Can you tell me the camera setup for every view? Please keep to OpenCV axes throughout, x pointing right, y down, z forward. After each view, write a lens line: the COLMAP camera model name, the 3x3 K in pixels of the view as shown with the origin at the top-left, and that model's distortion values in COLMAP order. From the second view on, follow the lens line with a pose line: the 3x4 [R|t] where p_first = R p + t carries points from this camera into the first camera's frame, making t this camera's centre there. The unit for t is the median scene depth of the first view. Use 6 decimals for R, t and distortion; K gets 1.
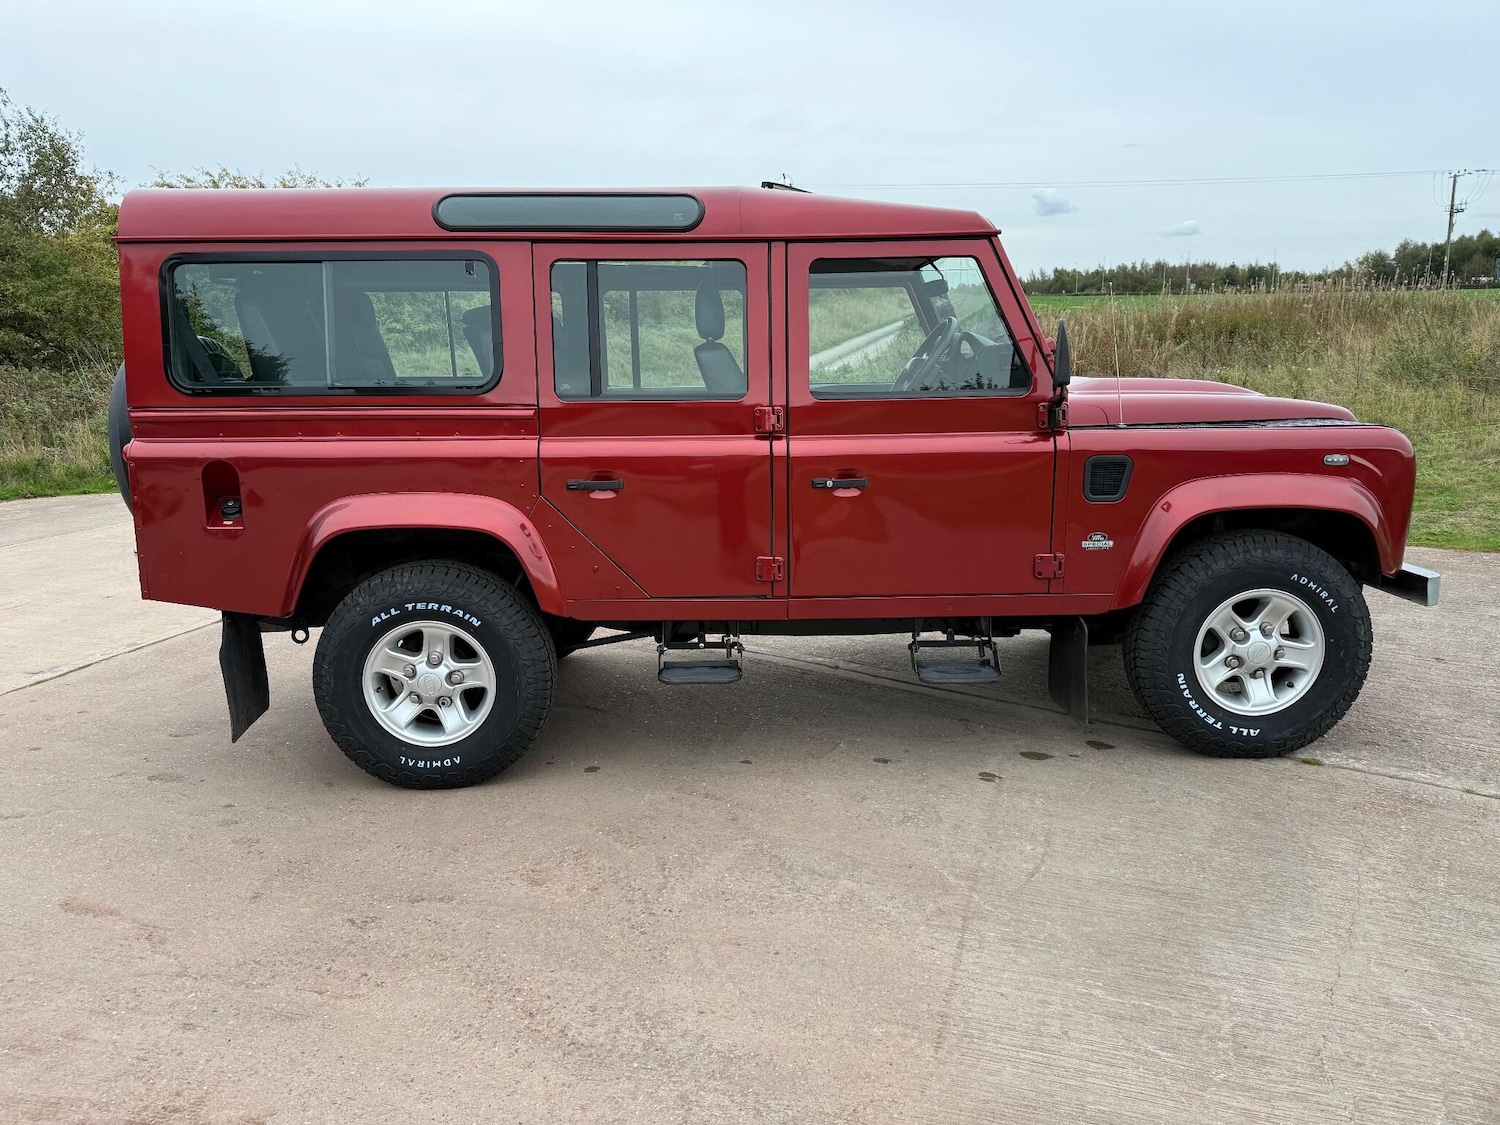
lens RADIAL K [[1052.5, 0, 736.1], [0, 1052.5, 567.3], [0, 0, 1]] dist [0.027424, -0.039744]
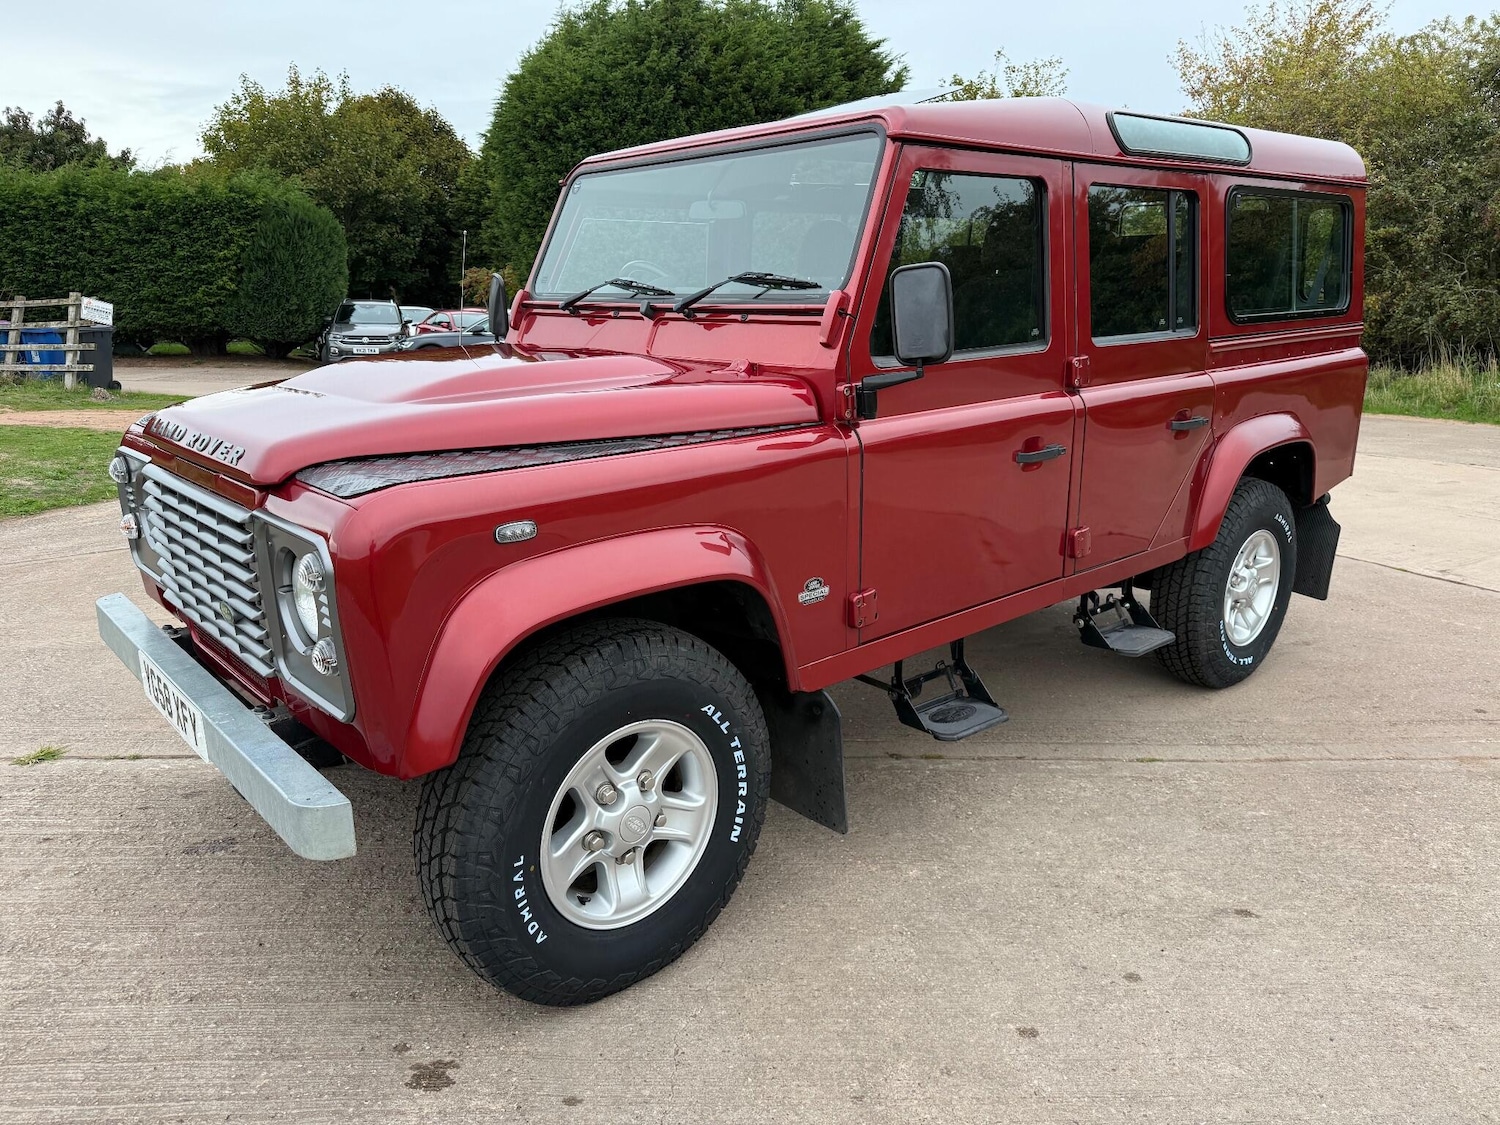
lens RADIAL K [[1054.6, 0, 750.0], [0, 1054.6, 562.5], [0, 0, 1]] dist [0.024494, -0.037909]
pose [[-0.754759, 0.191437, -0.627448, 0.805064], [-0.103584, 0.909694, 0.402152, -0.405409], [0.647773, 0.368522, -0.666770, 1.886052]]
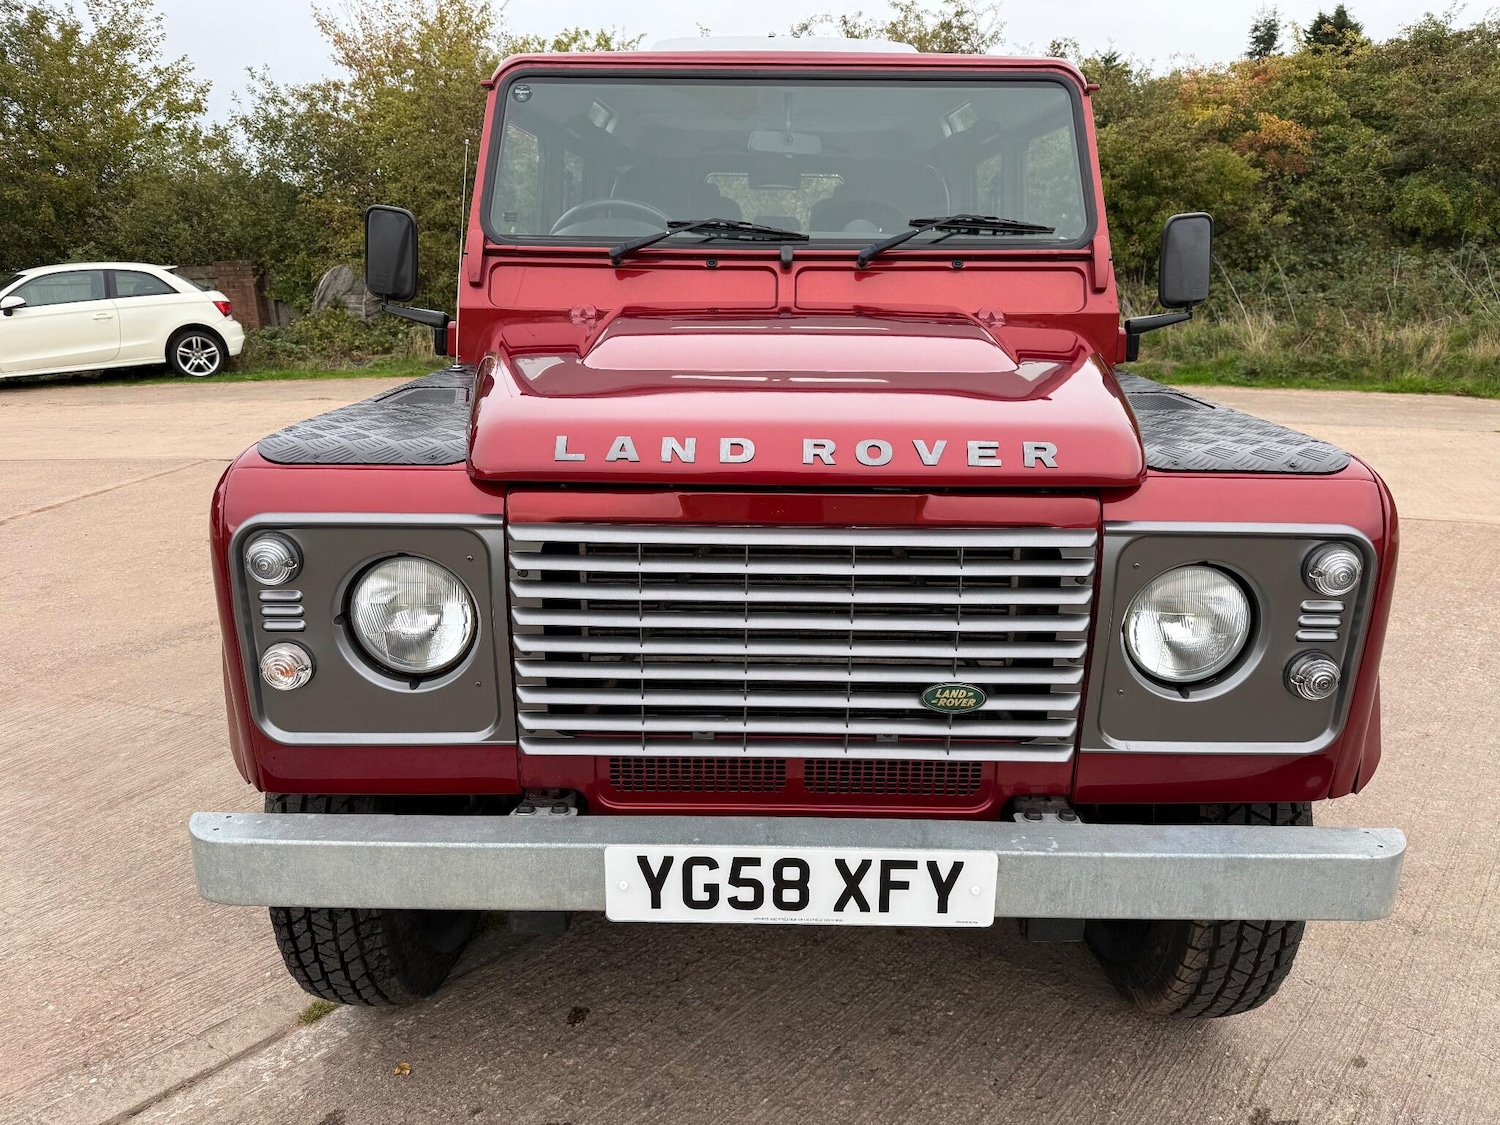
lens RADIAL K [[1061.0, 0, 734.9], [0, 1061.0, 558.1], [0, 0, 1]] dist [0.029373, -0.034488]
pose [[-0.029444, 0.286705, -0.957566, 1.033037], [-0.199471, 0.937028, 0.286689, -0.250790], [0.979461, 0.199448, 0.029599, 1.182557]]
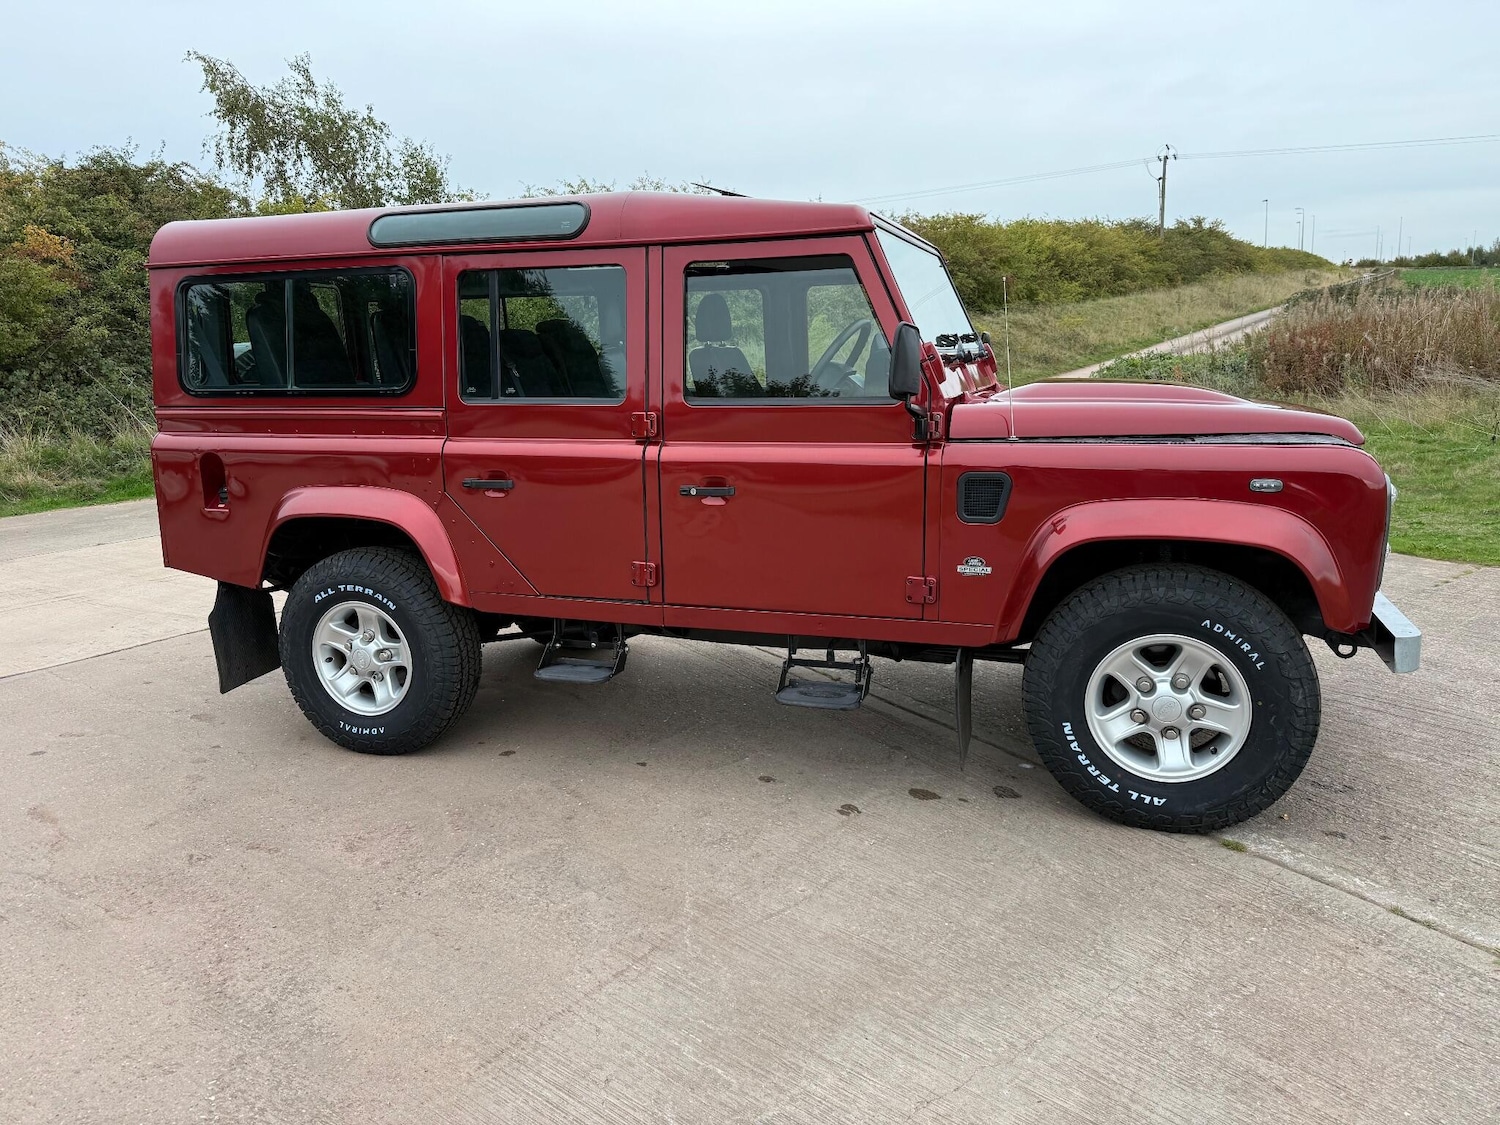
lens RADIAL K [[1043.9, 0, 746.6], [0, 1043.9, 574.8], [0, 0, 1]] dist [0.052213, -0.080229]
pose [[0.942029, 0.062544, -0.329650, 0.454311], [-0.056524, 0.998013, 0.027826, -0.031337], [0.330736, -0.007580, 0.943693, 0.093979]]
